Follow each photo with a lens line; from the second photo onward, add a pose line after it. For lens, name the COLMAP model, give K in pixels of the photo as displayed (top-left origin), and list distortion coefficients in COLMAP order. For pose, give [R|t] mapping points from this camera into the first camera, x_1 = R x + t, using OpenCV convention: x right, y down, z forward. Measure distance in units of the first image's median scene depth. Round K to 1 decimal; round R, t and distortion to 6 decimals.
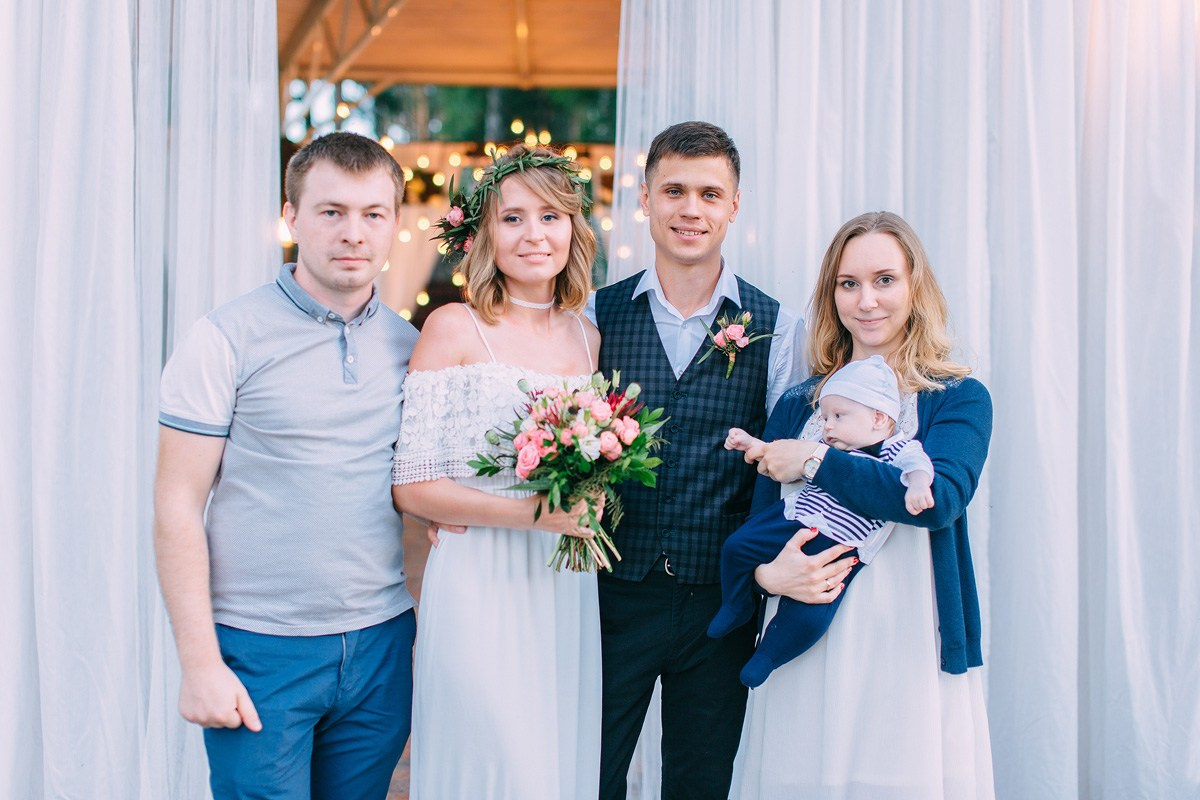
lens RADIAL K [[1733.2, 0, 579.8], [0, 1733.2, 415.2], [0, 0, 1]] dist [0.036315, 0.098634]
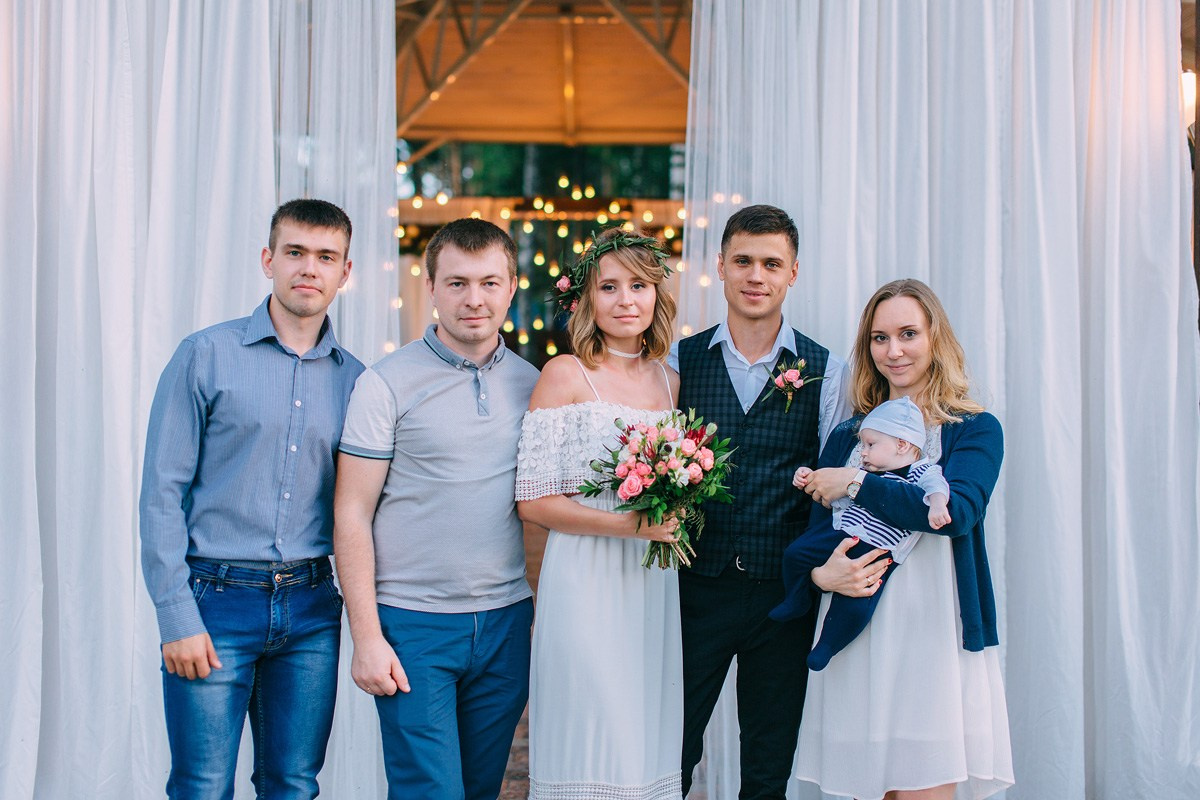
lens RADIAL K [[1756.8, 0, 600.0], [0, 1756.8, 400.0], [0, 0, 1]] dist [0.055719, -0.019684]
pose [[0.999993, 0.000054, -0.003640, -0.041907], [-0.000184, 0.999370, -0.035488, 0.013630], [0.003636, 0.035488, 0.999363, -0.243846]]
